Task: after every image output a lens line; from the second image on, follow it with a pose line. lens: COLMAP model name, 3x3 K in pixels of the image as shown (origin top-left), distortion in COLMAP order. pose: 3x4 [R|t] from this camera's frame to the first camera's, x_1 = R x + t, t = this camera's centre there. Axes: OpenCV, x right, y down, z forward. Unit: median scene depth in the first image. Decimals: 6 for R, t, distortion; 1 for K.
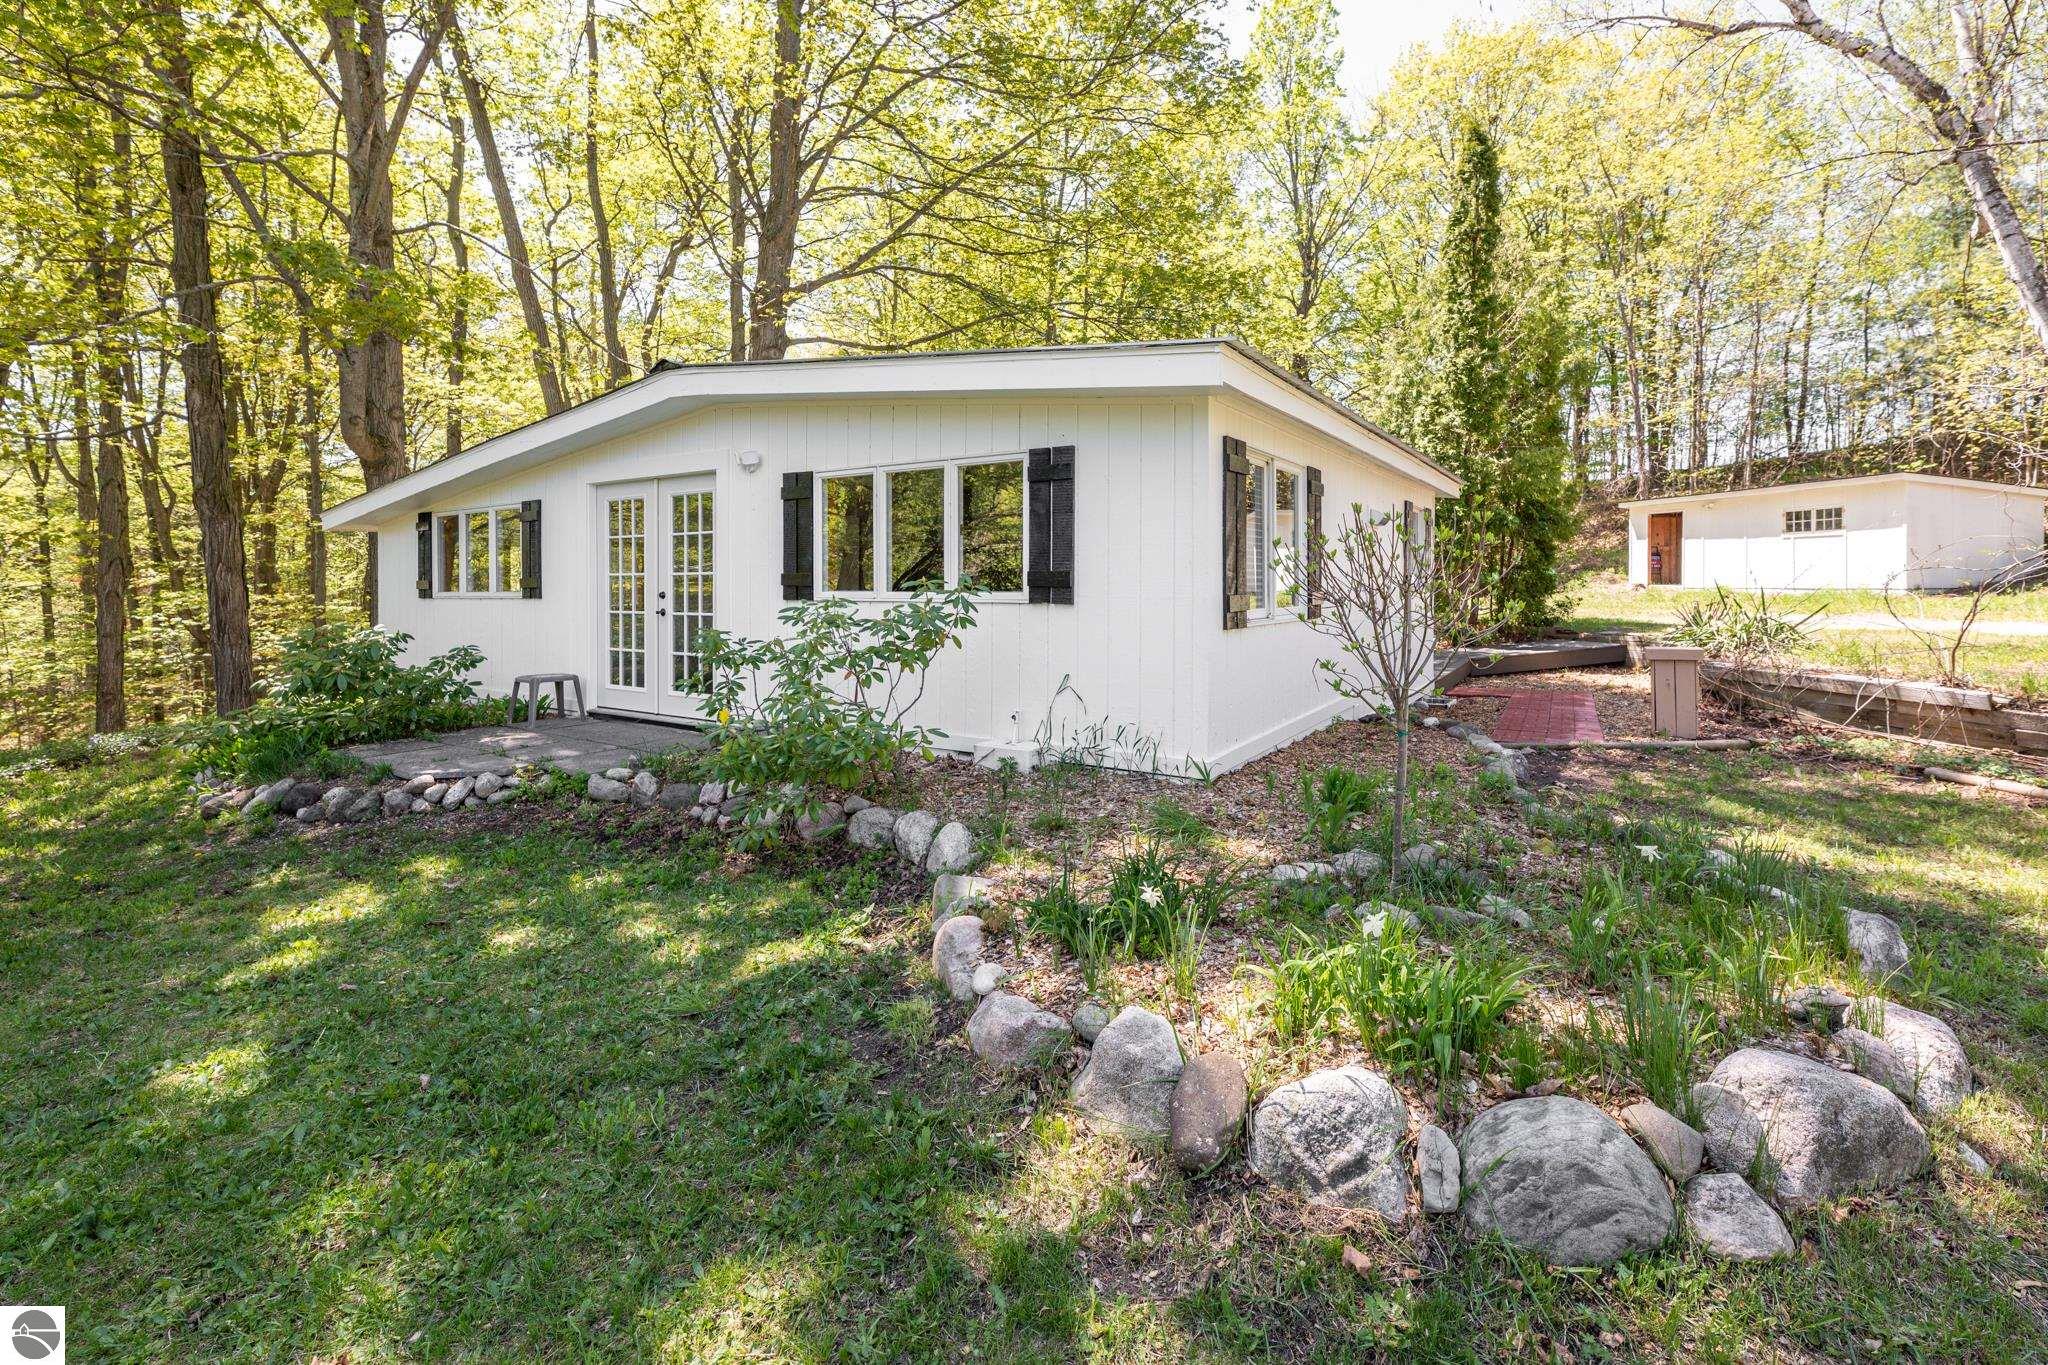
lens RADIAL K [[861.1, 0, 1044.8], [0, 861.1, 581.2], [0, 0, 1]] dist [-0.000507, -0.000602]
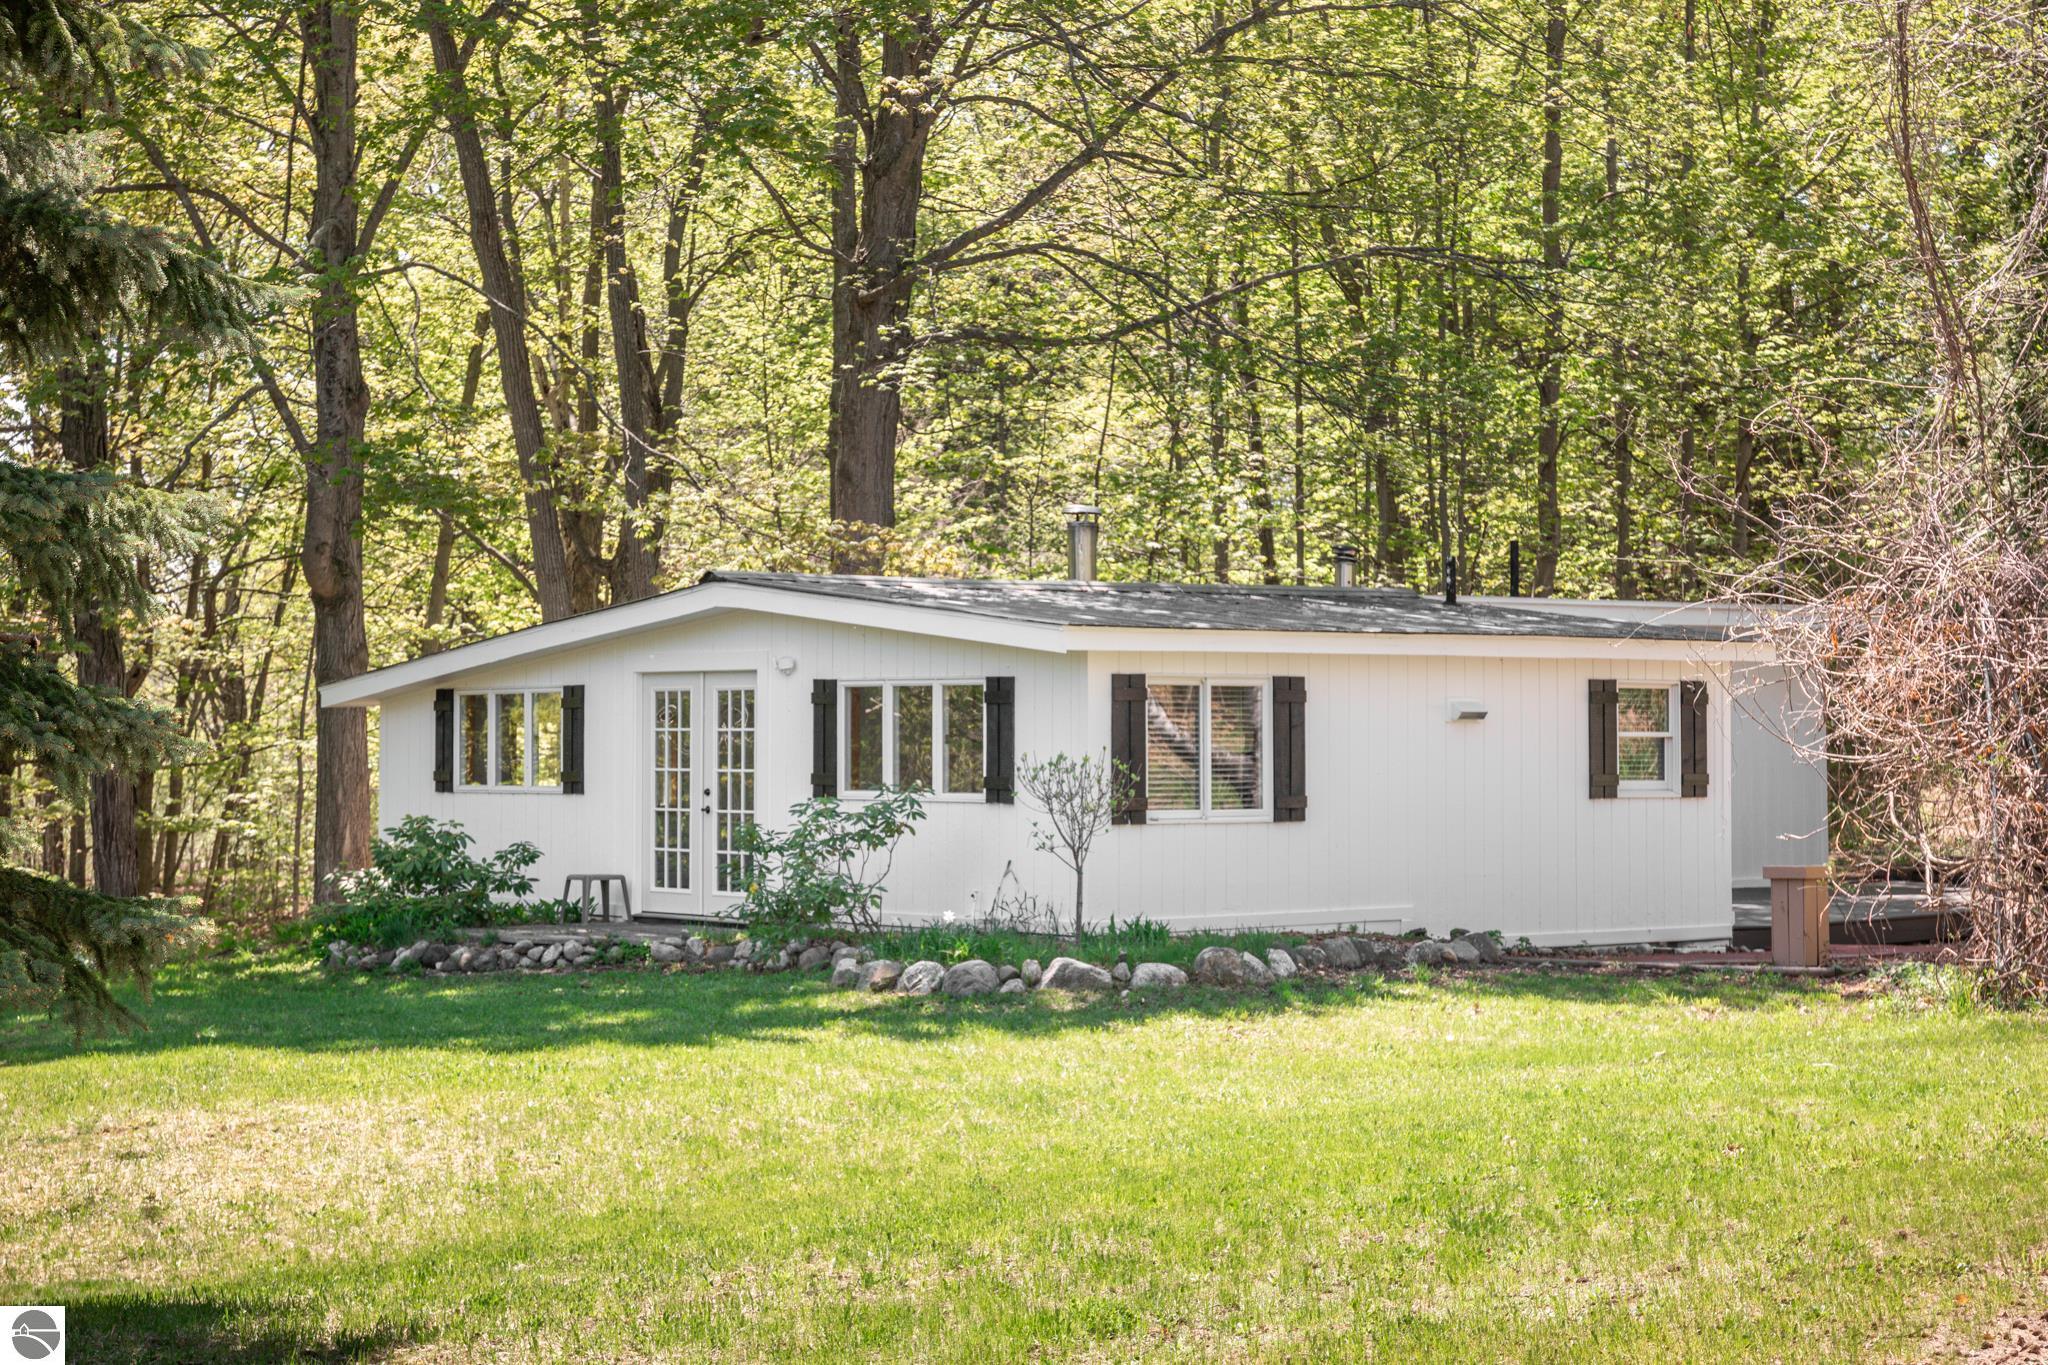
lens RADIAL K [[3660.3, 0, 1022.4], [0, 3660.3, 675.4], [0, 0, 1]] dist [-0.149797, 0.000000]
pose [[0.947007, 0.001000, -0.321212, 1.232510], [-0.006659, 0.999841, -0.016521, -0.050417], [0.321145, 0.017785, 0.946863, -2.829180]]
